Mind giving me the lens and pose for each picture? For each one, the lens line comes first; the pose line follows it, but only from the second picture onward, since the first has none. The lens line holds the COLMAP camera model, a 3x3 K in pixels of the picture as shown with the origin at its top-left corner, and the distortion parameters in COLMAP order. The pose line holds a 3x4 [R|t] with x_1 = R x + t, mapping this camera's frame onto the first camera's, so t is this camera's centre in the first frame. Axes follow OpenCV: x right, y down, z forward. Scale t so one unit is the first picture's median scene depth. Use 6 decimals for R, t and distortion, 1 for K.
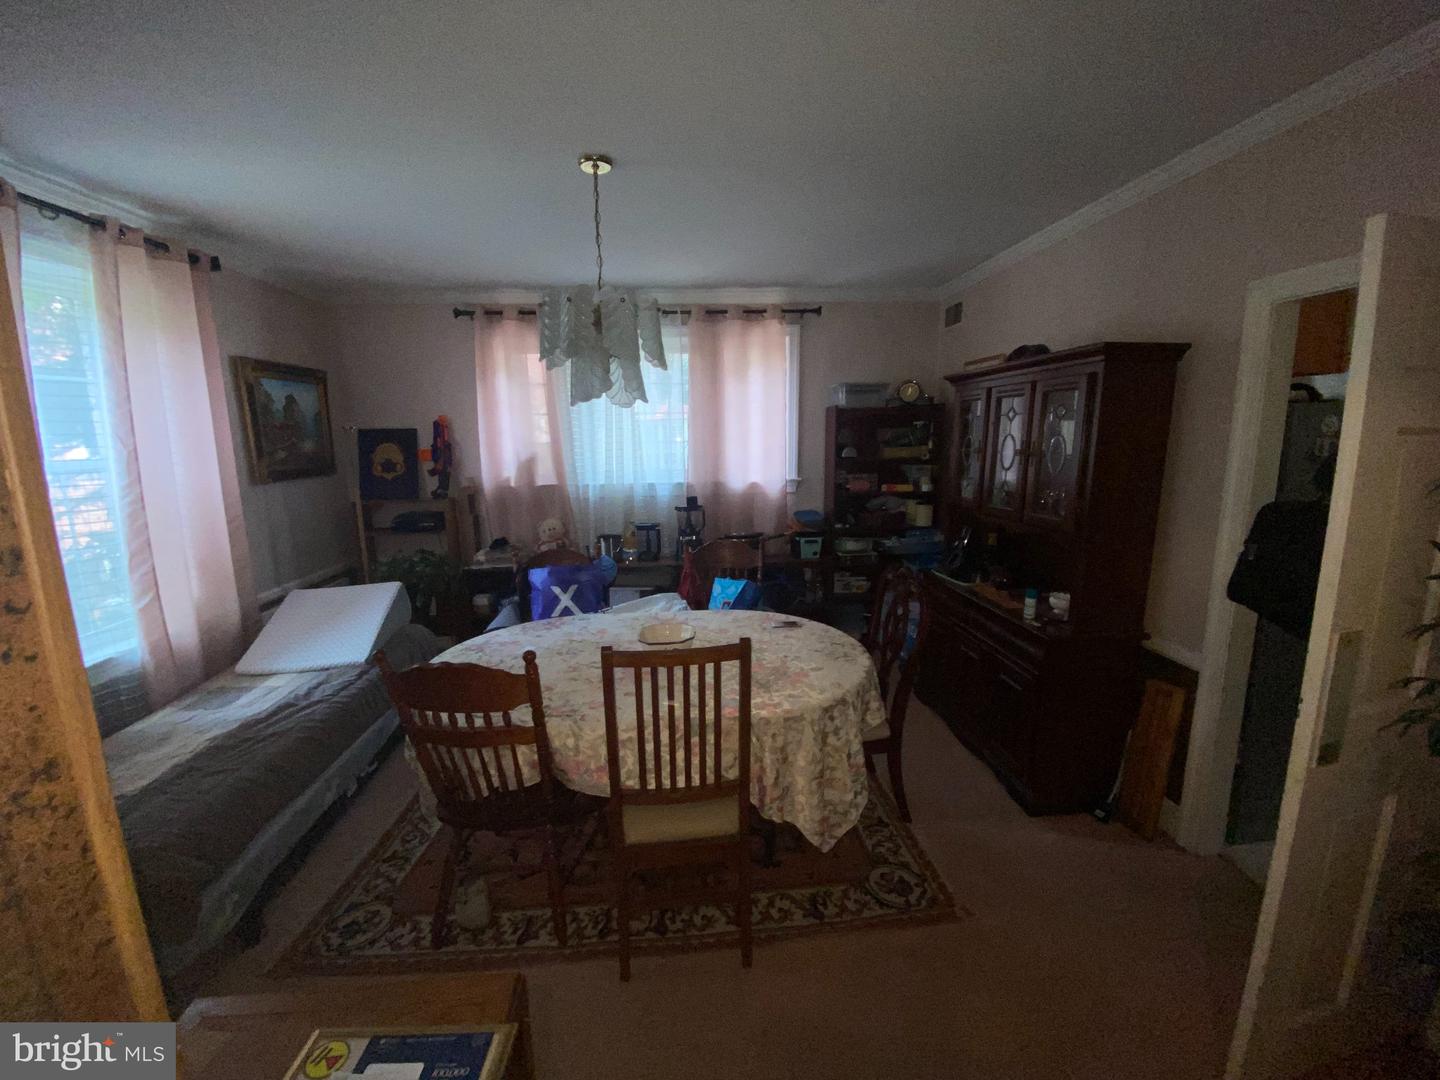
lens RADIAL K [[582.5, 0, 707.0], [0, 582.5, 541.6], [0, 0, 1]] dist [-0.010905, -0.000670]
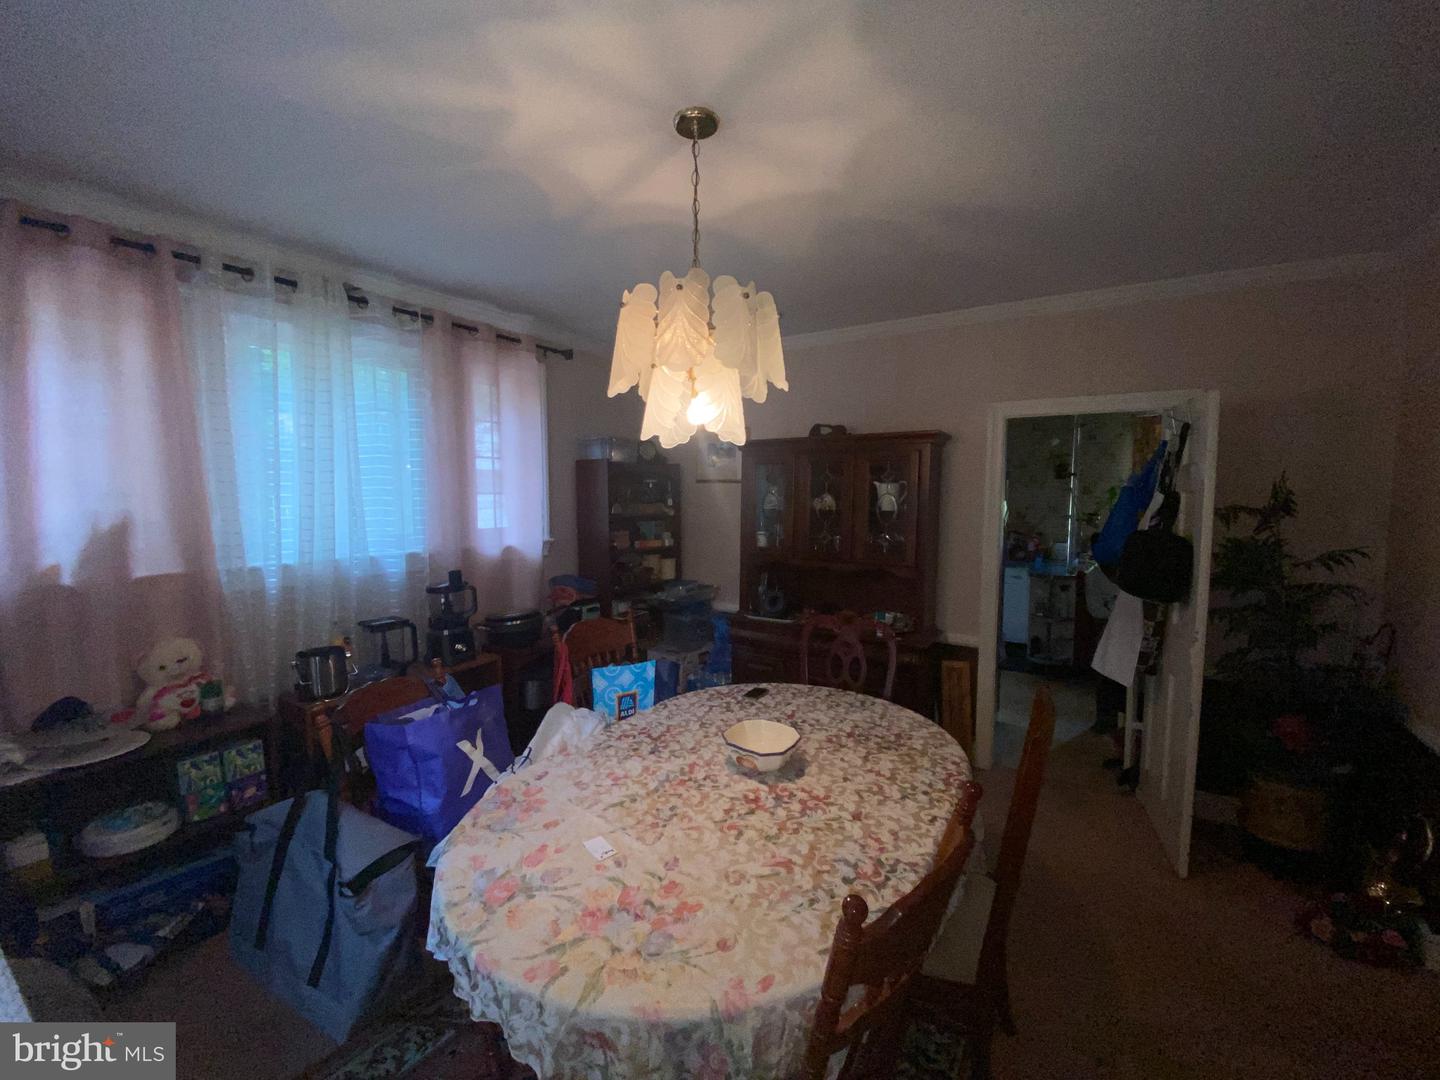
lens RADIAL K [[582.5, 0, 714.9], [0, 582.5, 532.1], [0, 0, 1]] dist [-0.010905, -0.000670]
pose [[0.577079, -0.037019, 0.815849, -0.419277], [0.130304, 0.990348, -0.047231, -0.049197], [-0.806226, 0.133564, 0.576333, 0.326138]]
